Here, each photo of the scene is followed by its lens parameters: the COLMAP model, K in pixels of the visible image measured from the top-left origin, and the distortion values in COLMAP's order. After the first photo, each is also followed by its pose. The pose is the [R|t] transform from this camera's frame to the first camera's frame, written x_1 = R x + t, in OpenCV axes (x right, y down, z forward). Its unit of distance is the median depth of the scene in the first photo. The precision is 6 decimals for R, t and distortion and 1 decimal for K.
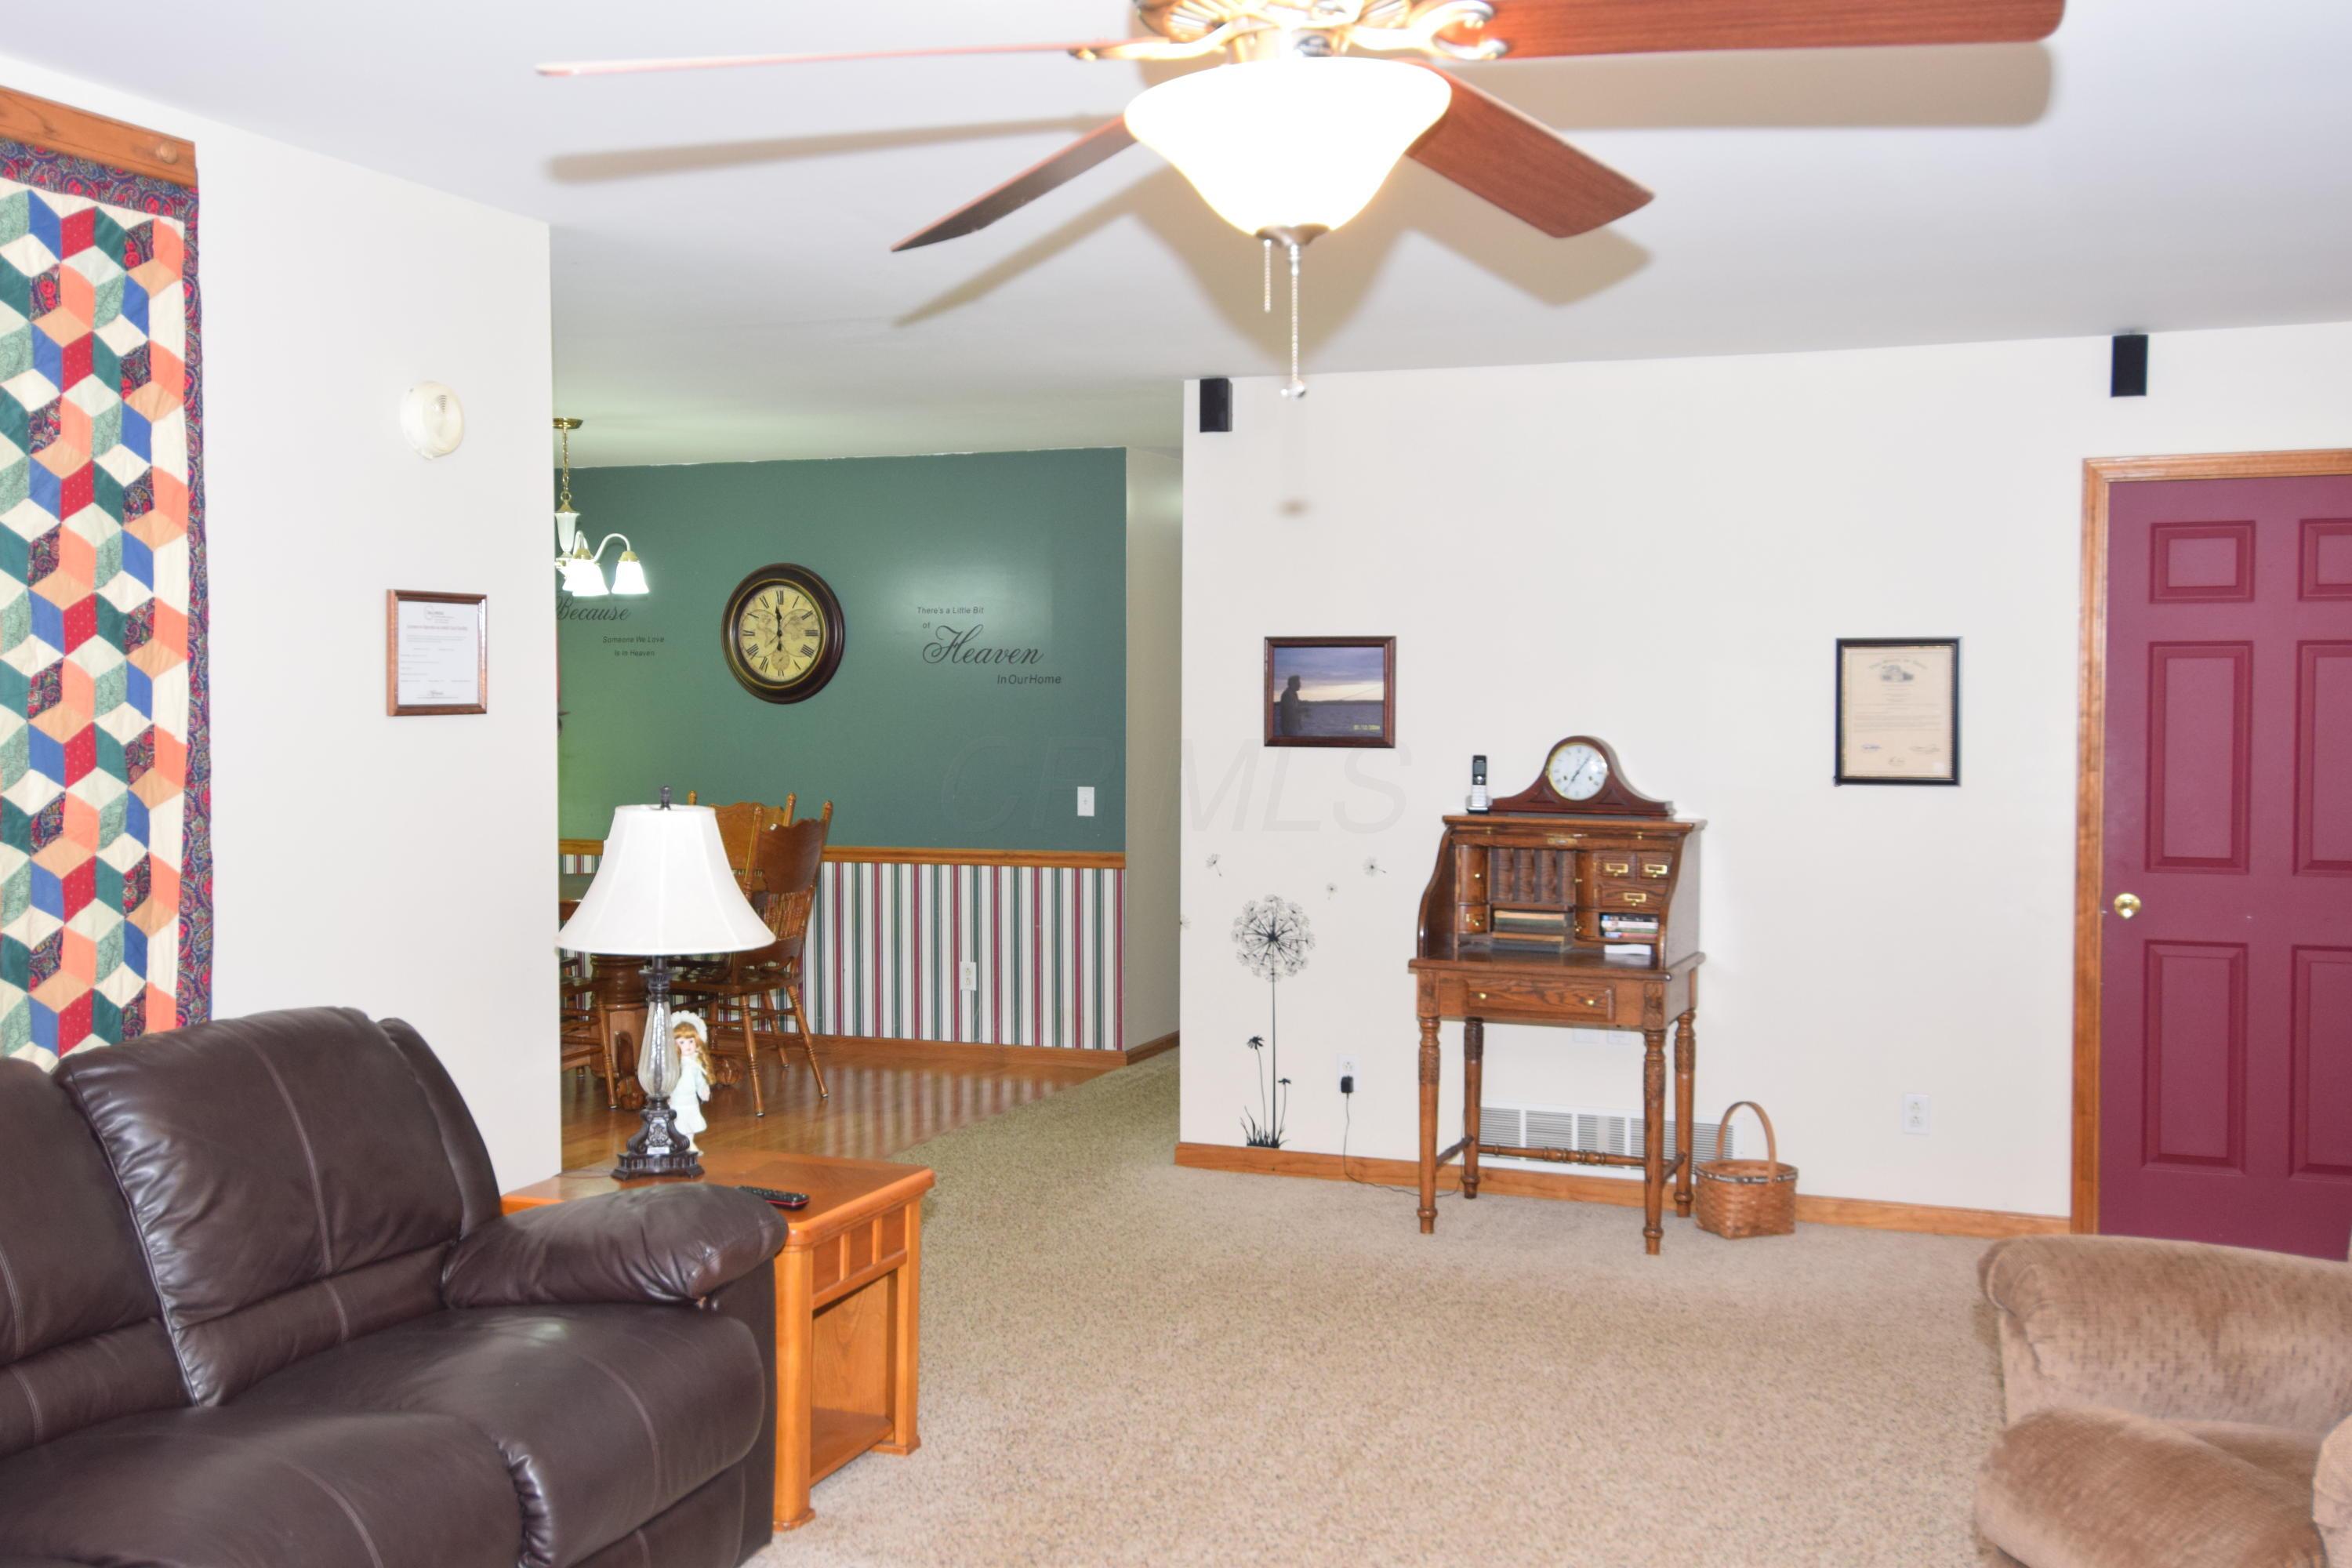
lens RADIAL K [[2340.4, 0, 1176.0], [0, 2340.4, 784.0], [0, 0, 1]] dist [0.068007, -0.073068]
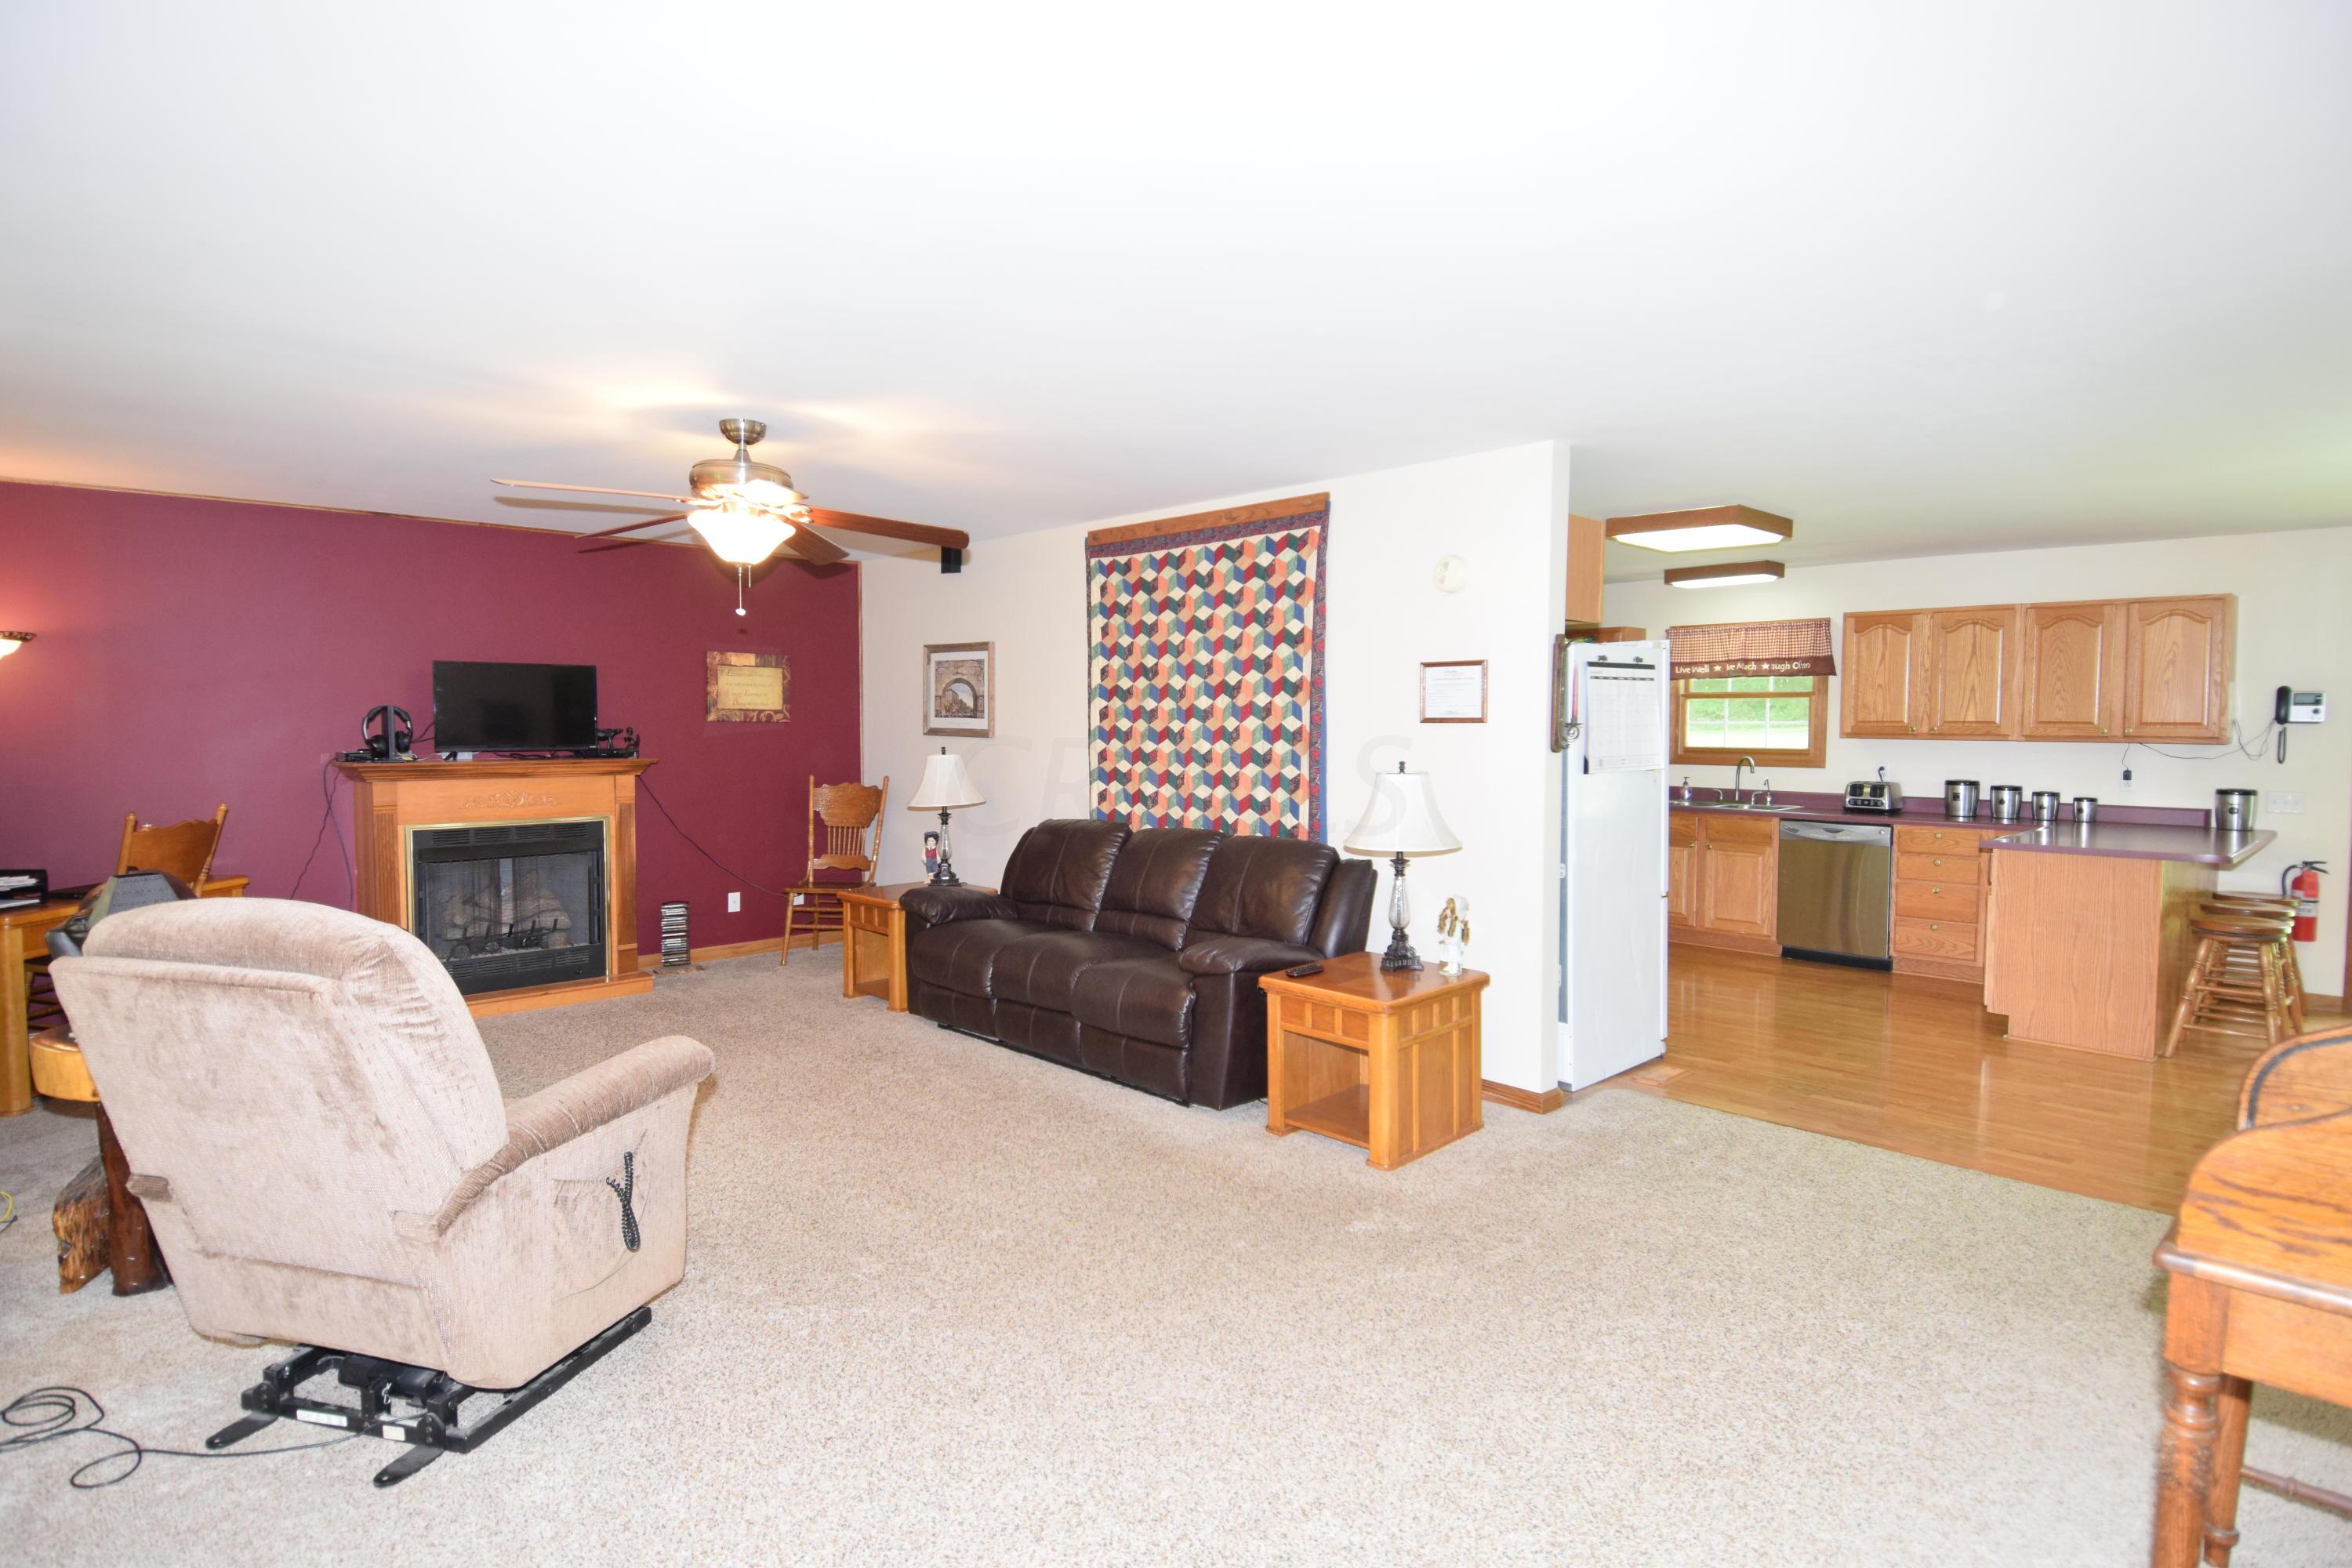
lens RADIAL K [[1227.0, 0, 1174.1], [0, 1227.0, 776.6], [0, 0, 1]] dist [0.053898, -0.058460]
pose [[-0.423121, 0.047194, -0.904843, 0.870111], [-0.035926, 0.996983, 0.068799, -0.056158], [0.905361, 0.061618, -0.420149, 1.461424]]
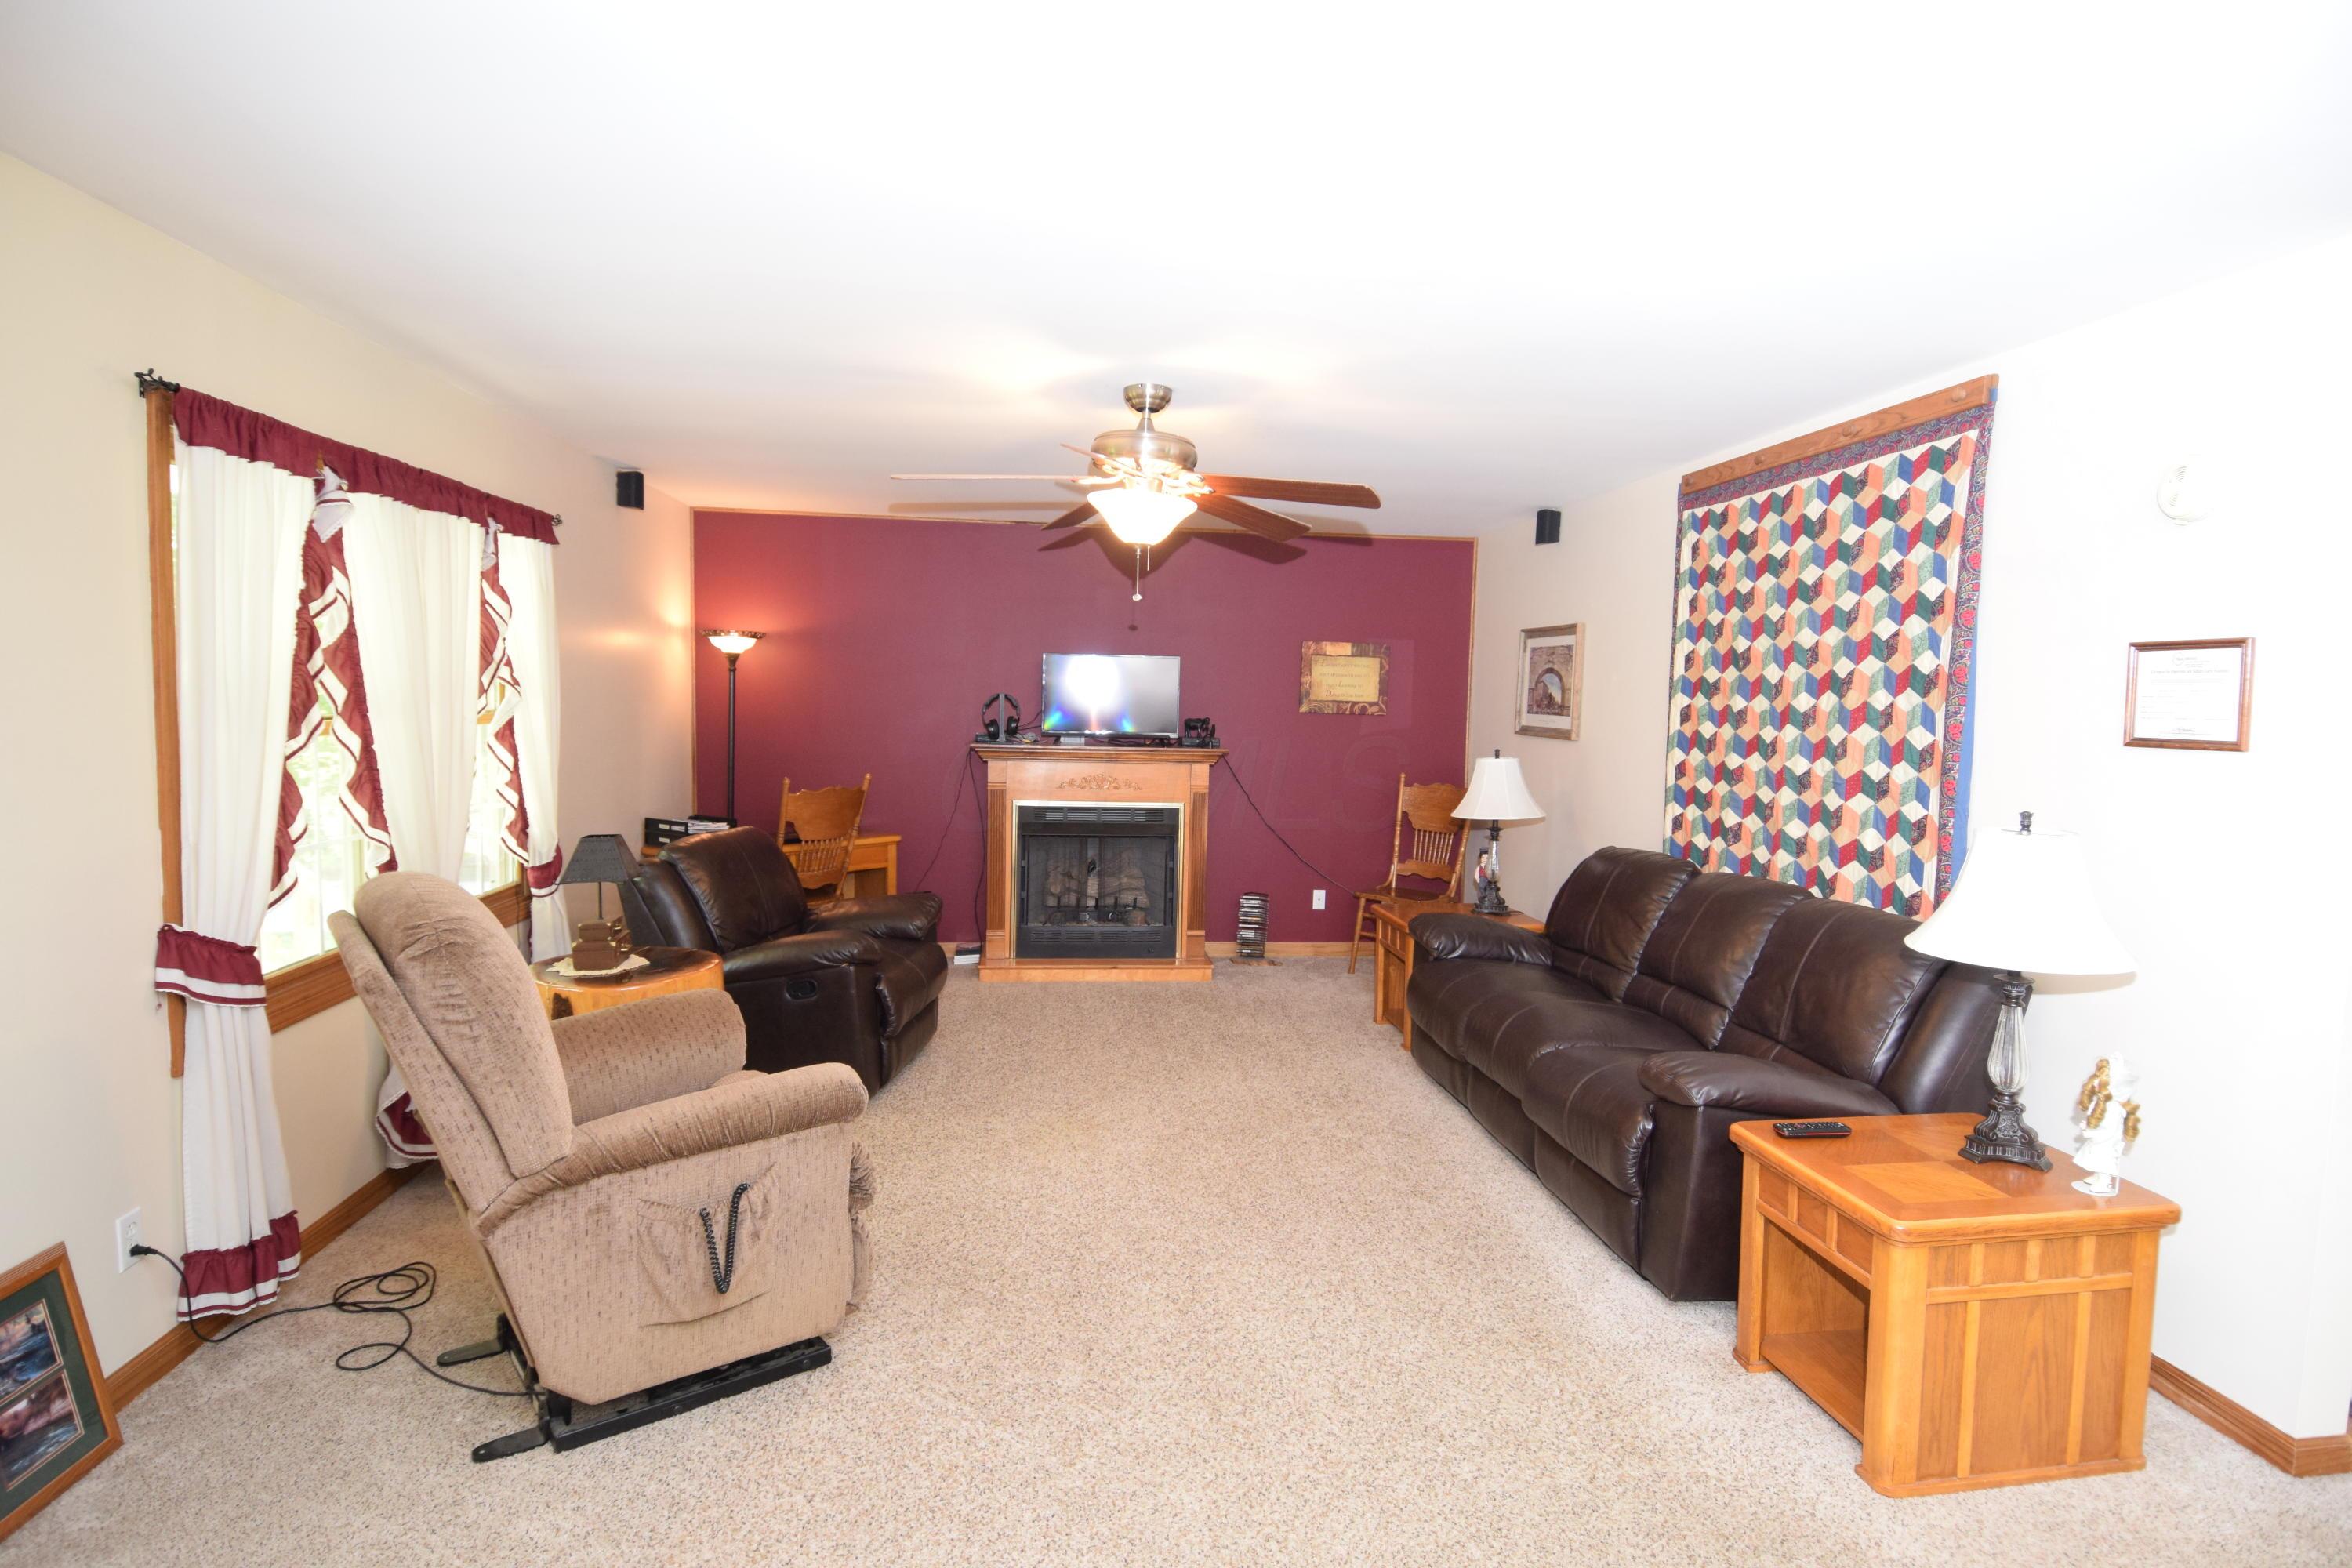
lens RADIAL K [[1220.3, 0, 1173.4], [0, 1220.3, 778.6], [0, 0, 1]] dist [0.058112, -0.064724]
pose [[-0.887820, 0.017610, -0.459854, 0.466129], [-0.034648, 0.993873, 0.104954, -0.071894], [0.458885, 0.109113, -0.881770, 1.550383]]
